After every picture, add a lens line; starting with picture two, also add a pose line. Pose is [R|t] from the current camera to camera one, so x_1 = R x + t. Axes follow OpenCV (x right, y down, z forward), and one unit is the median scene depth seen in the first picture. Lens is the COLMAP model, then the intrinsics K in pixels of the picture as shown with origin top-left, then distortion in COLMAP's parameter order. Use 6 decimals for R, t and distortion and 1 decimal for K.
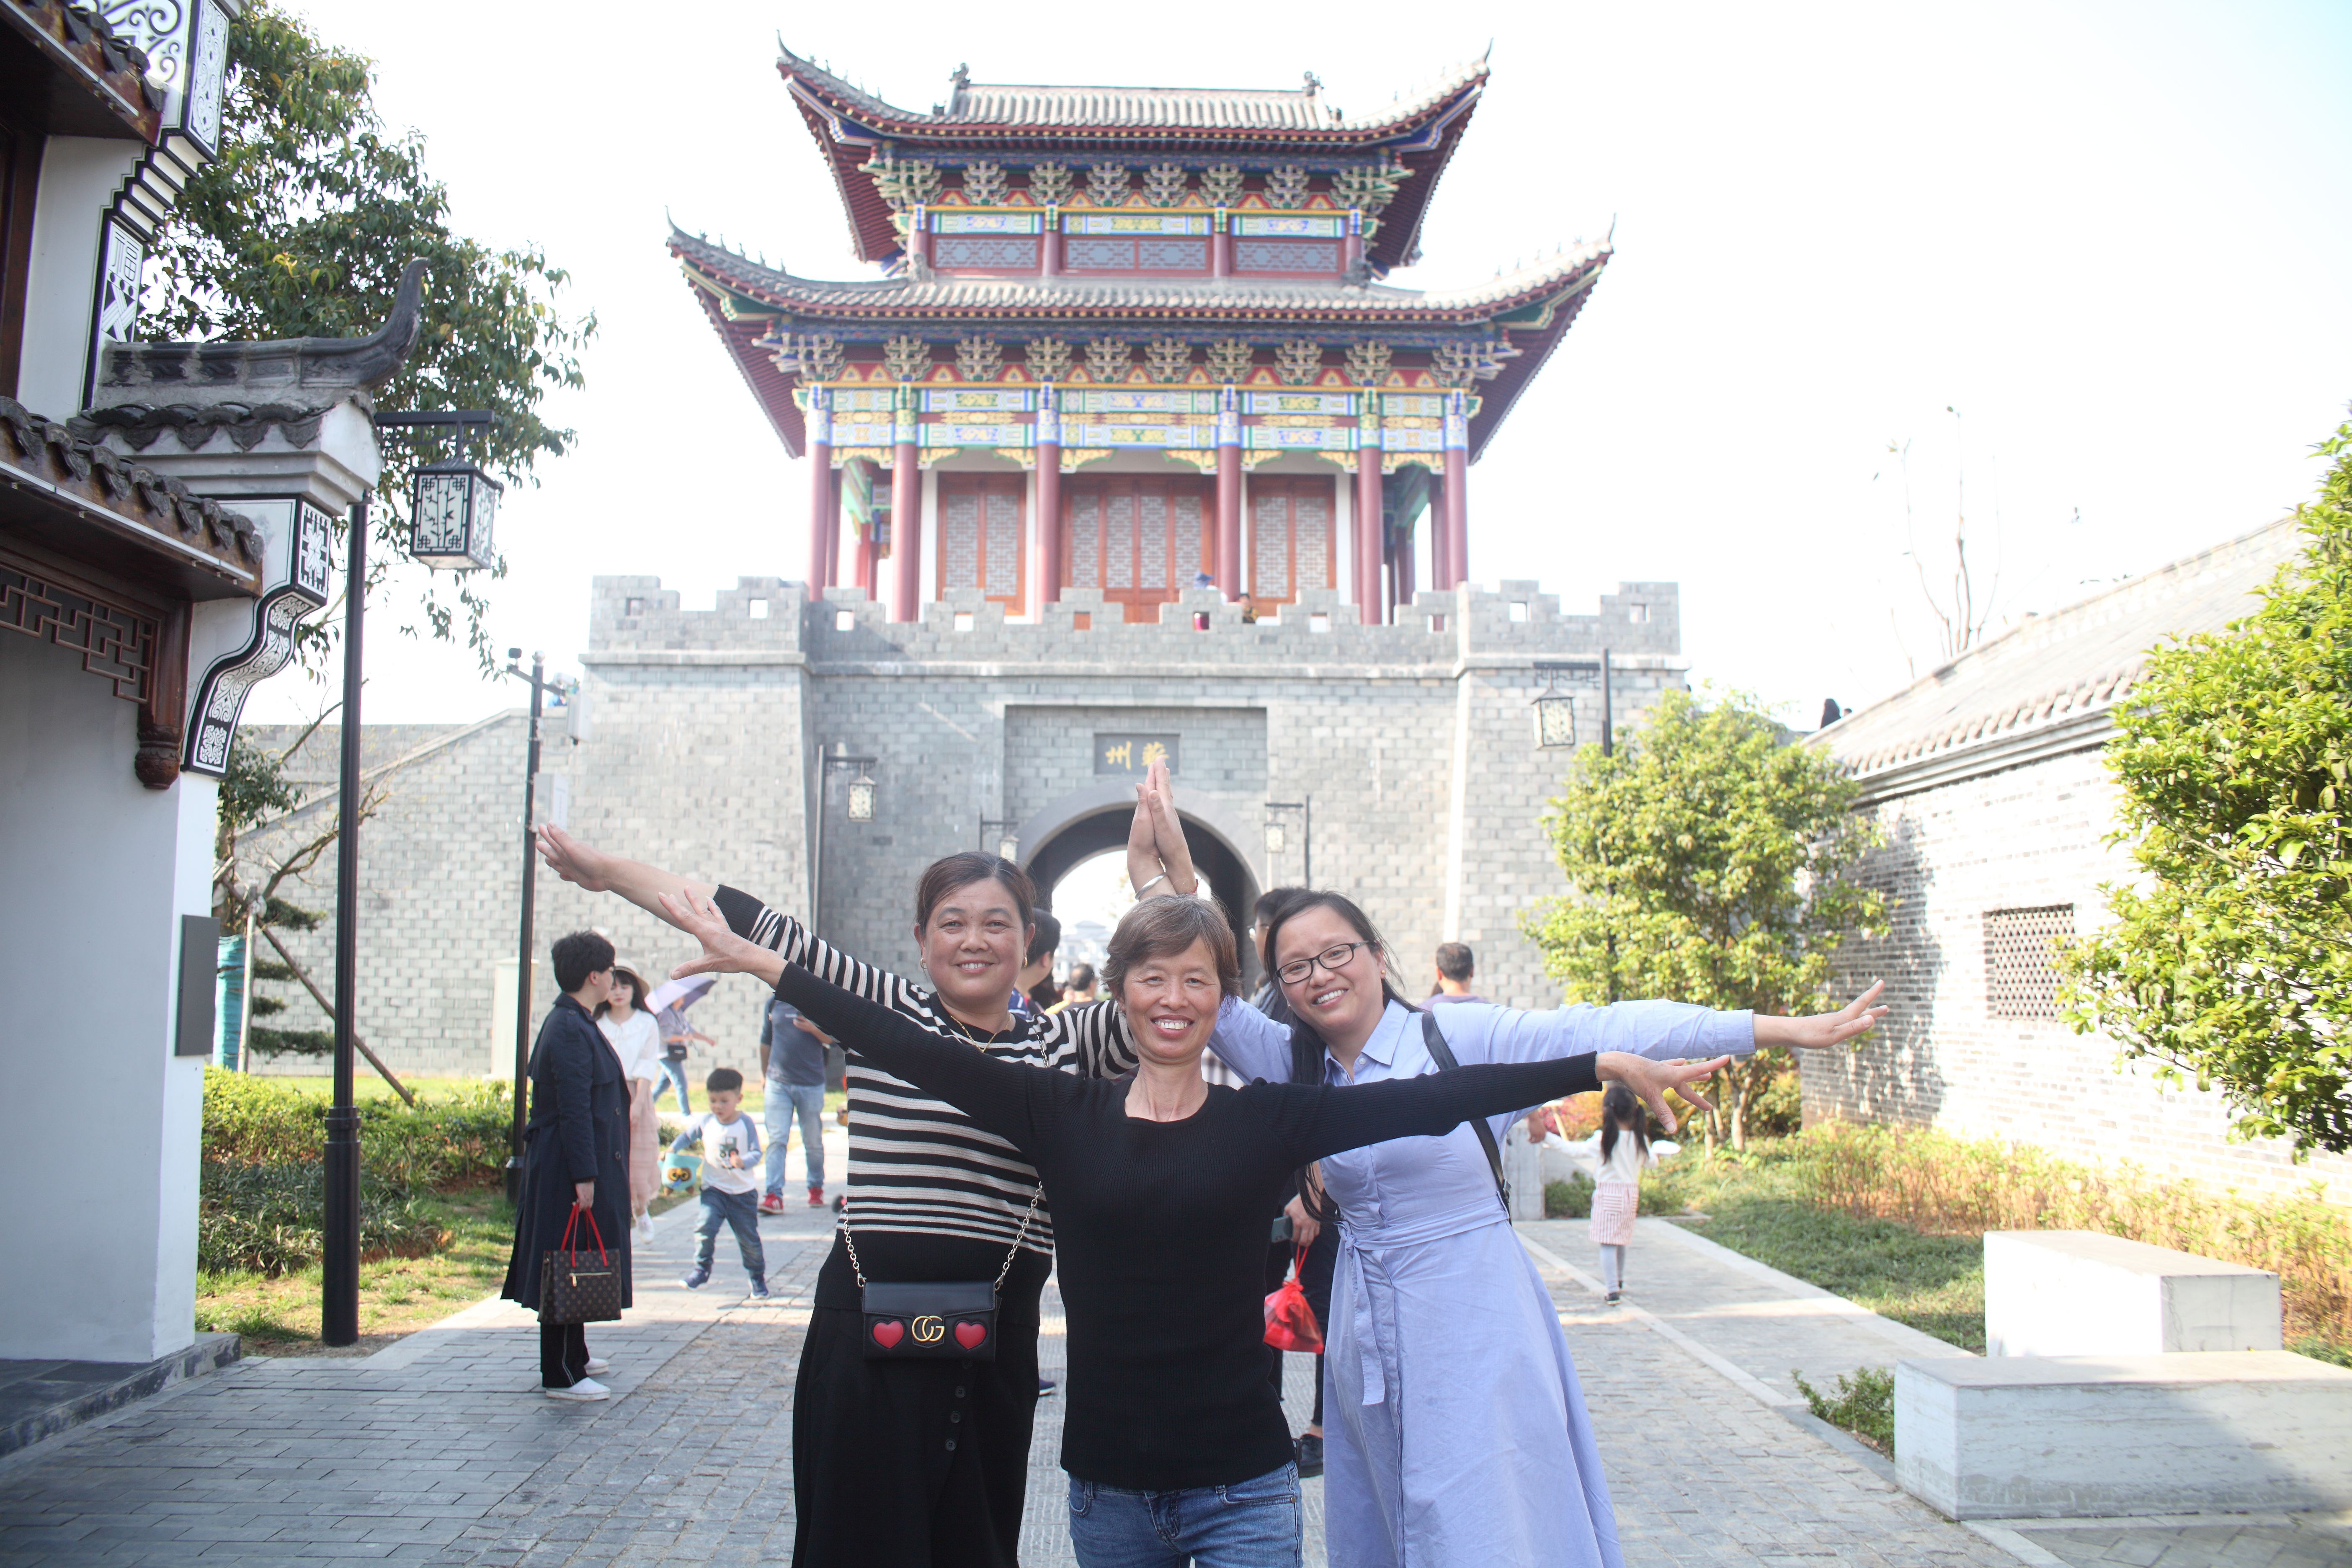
lens RADIAL K [[1882.2, 0, 1176.0], [0, 1882.2, 784.0], [0, 0, 1]] dist [-0.124602, 0.093819]
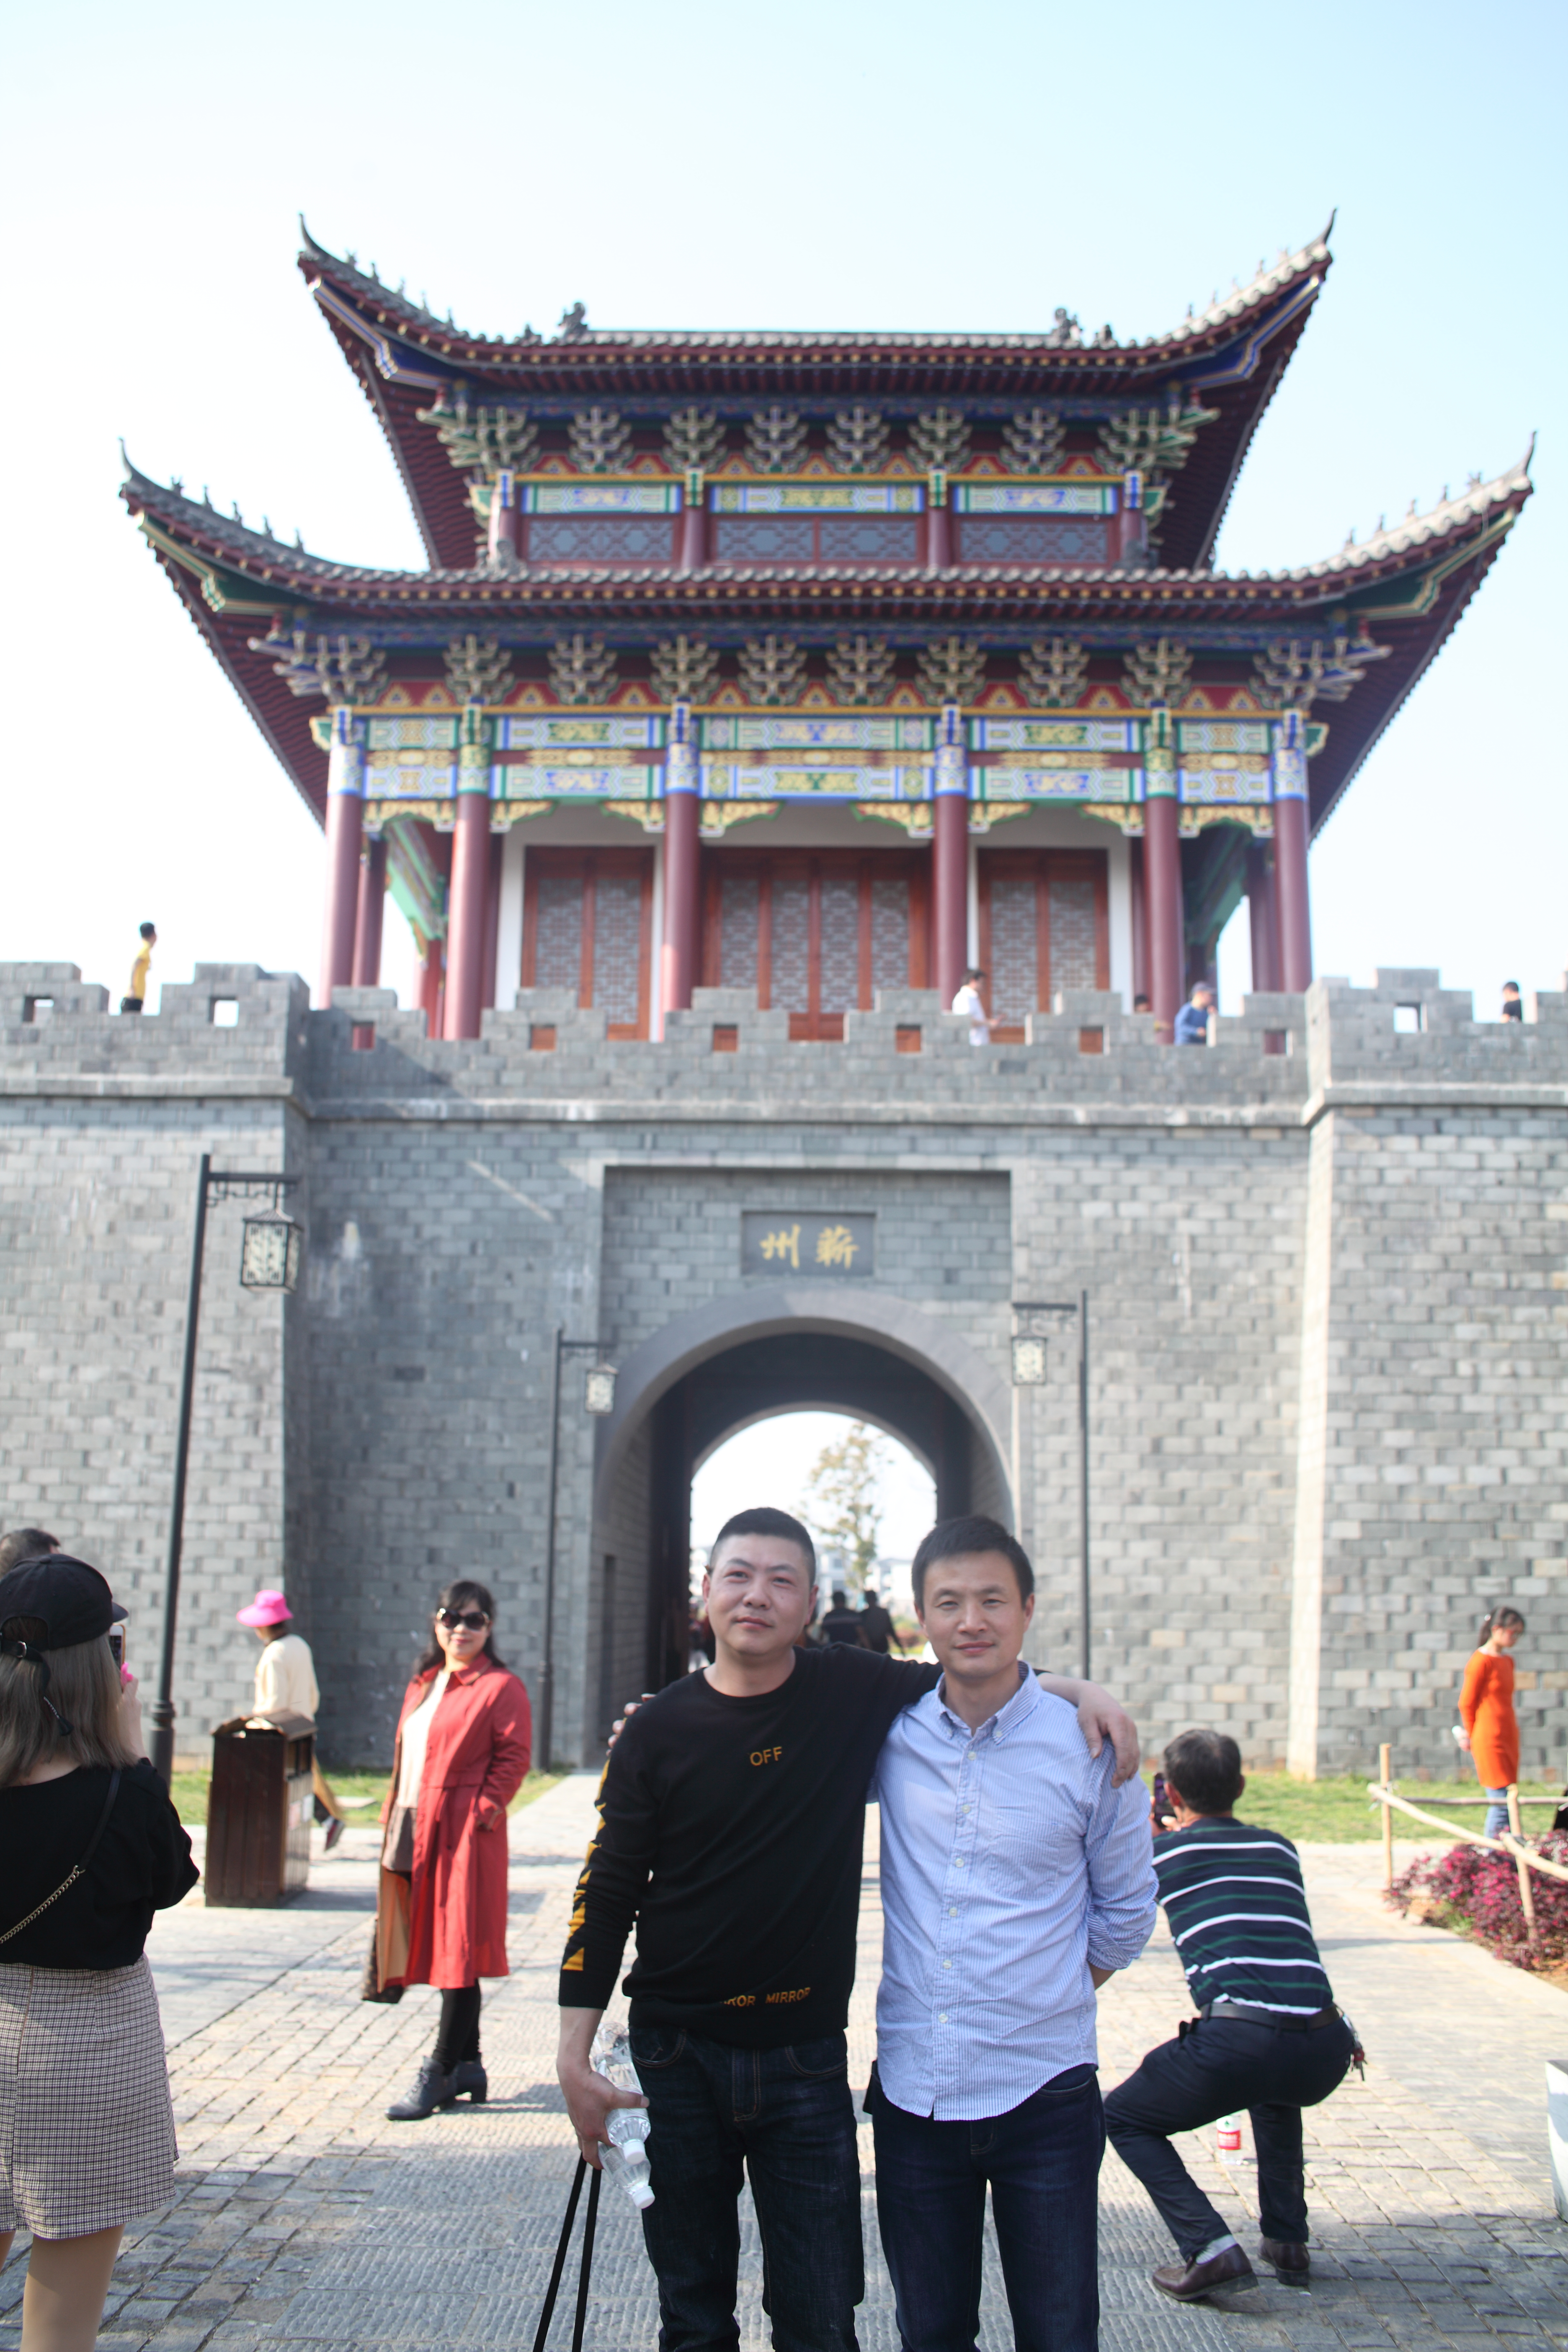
lens RADIAL K [[2137.5, 0, 774.7], [0, 2137.5, 1187.4], [0, 0, 1]] dist [-0.094824, 0.073755]
pose [[0.998599, 0.002024, -0.052886, 0.005855], [-0.006596, 0.996237, -0.086422, 0.025905], [0.052512, 0.086649, 0.994854, 0.248966]]
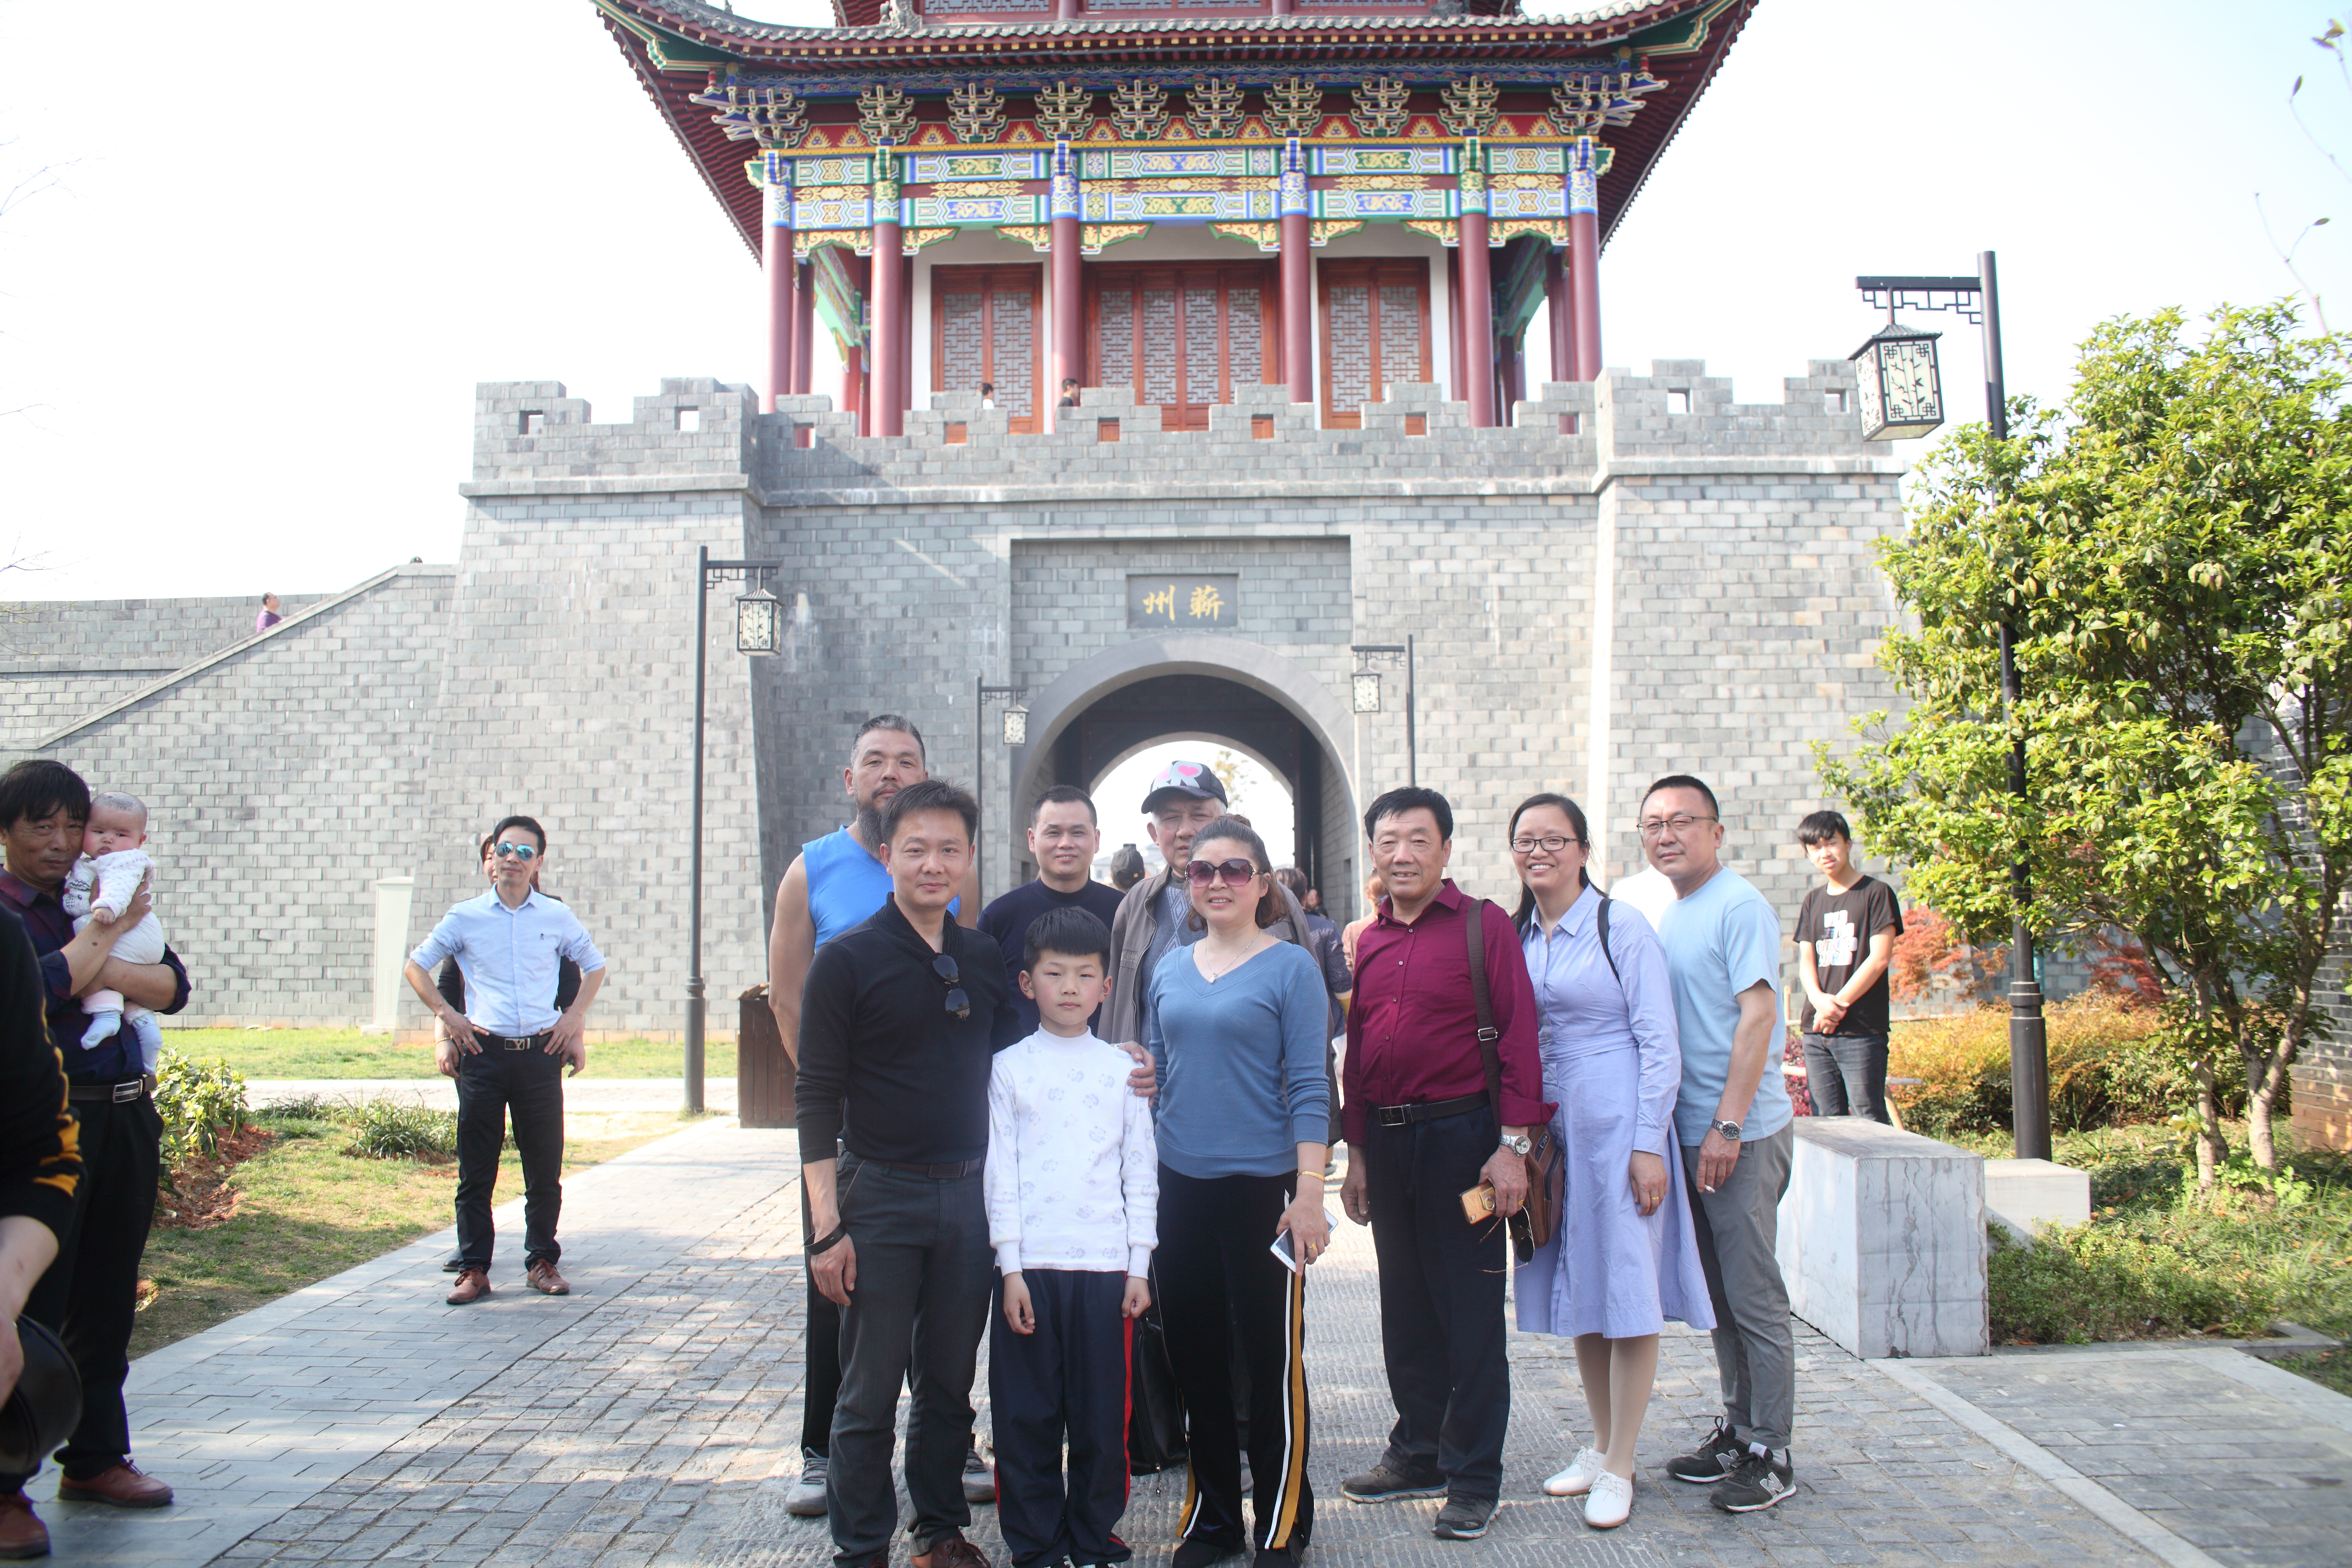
lens RADIAL K [[1882.2, 0, 1176.0], [0, 1882.2, 784.0], [0, 0, 1]] dist [-0.124602, 0.093819]
pose [[0.999074, -0.017359, -0.039369, 0.005148], [0.018944, 0.999010, 0.040244, 0.026100], [0.038632, -0.040953, 0.998414, 0.206573]]
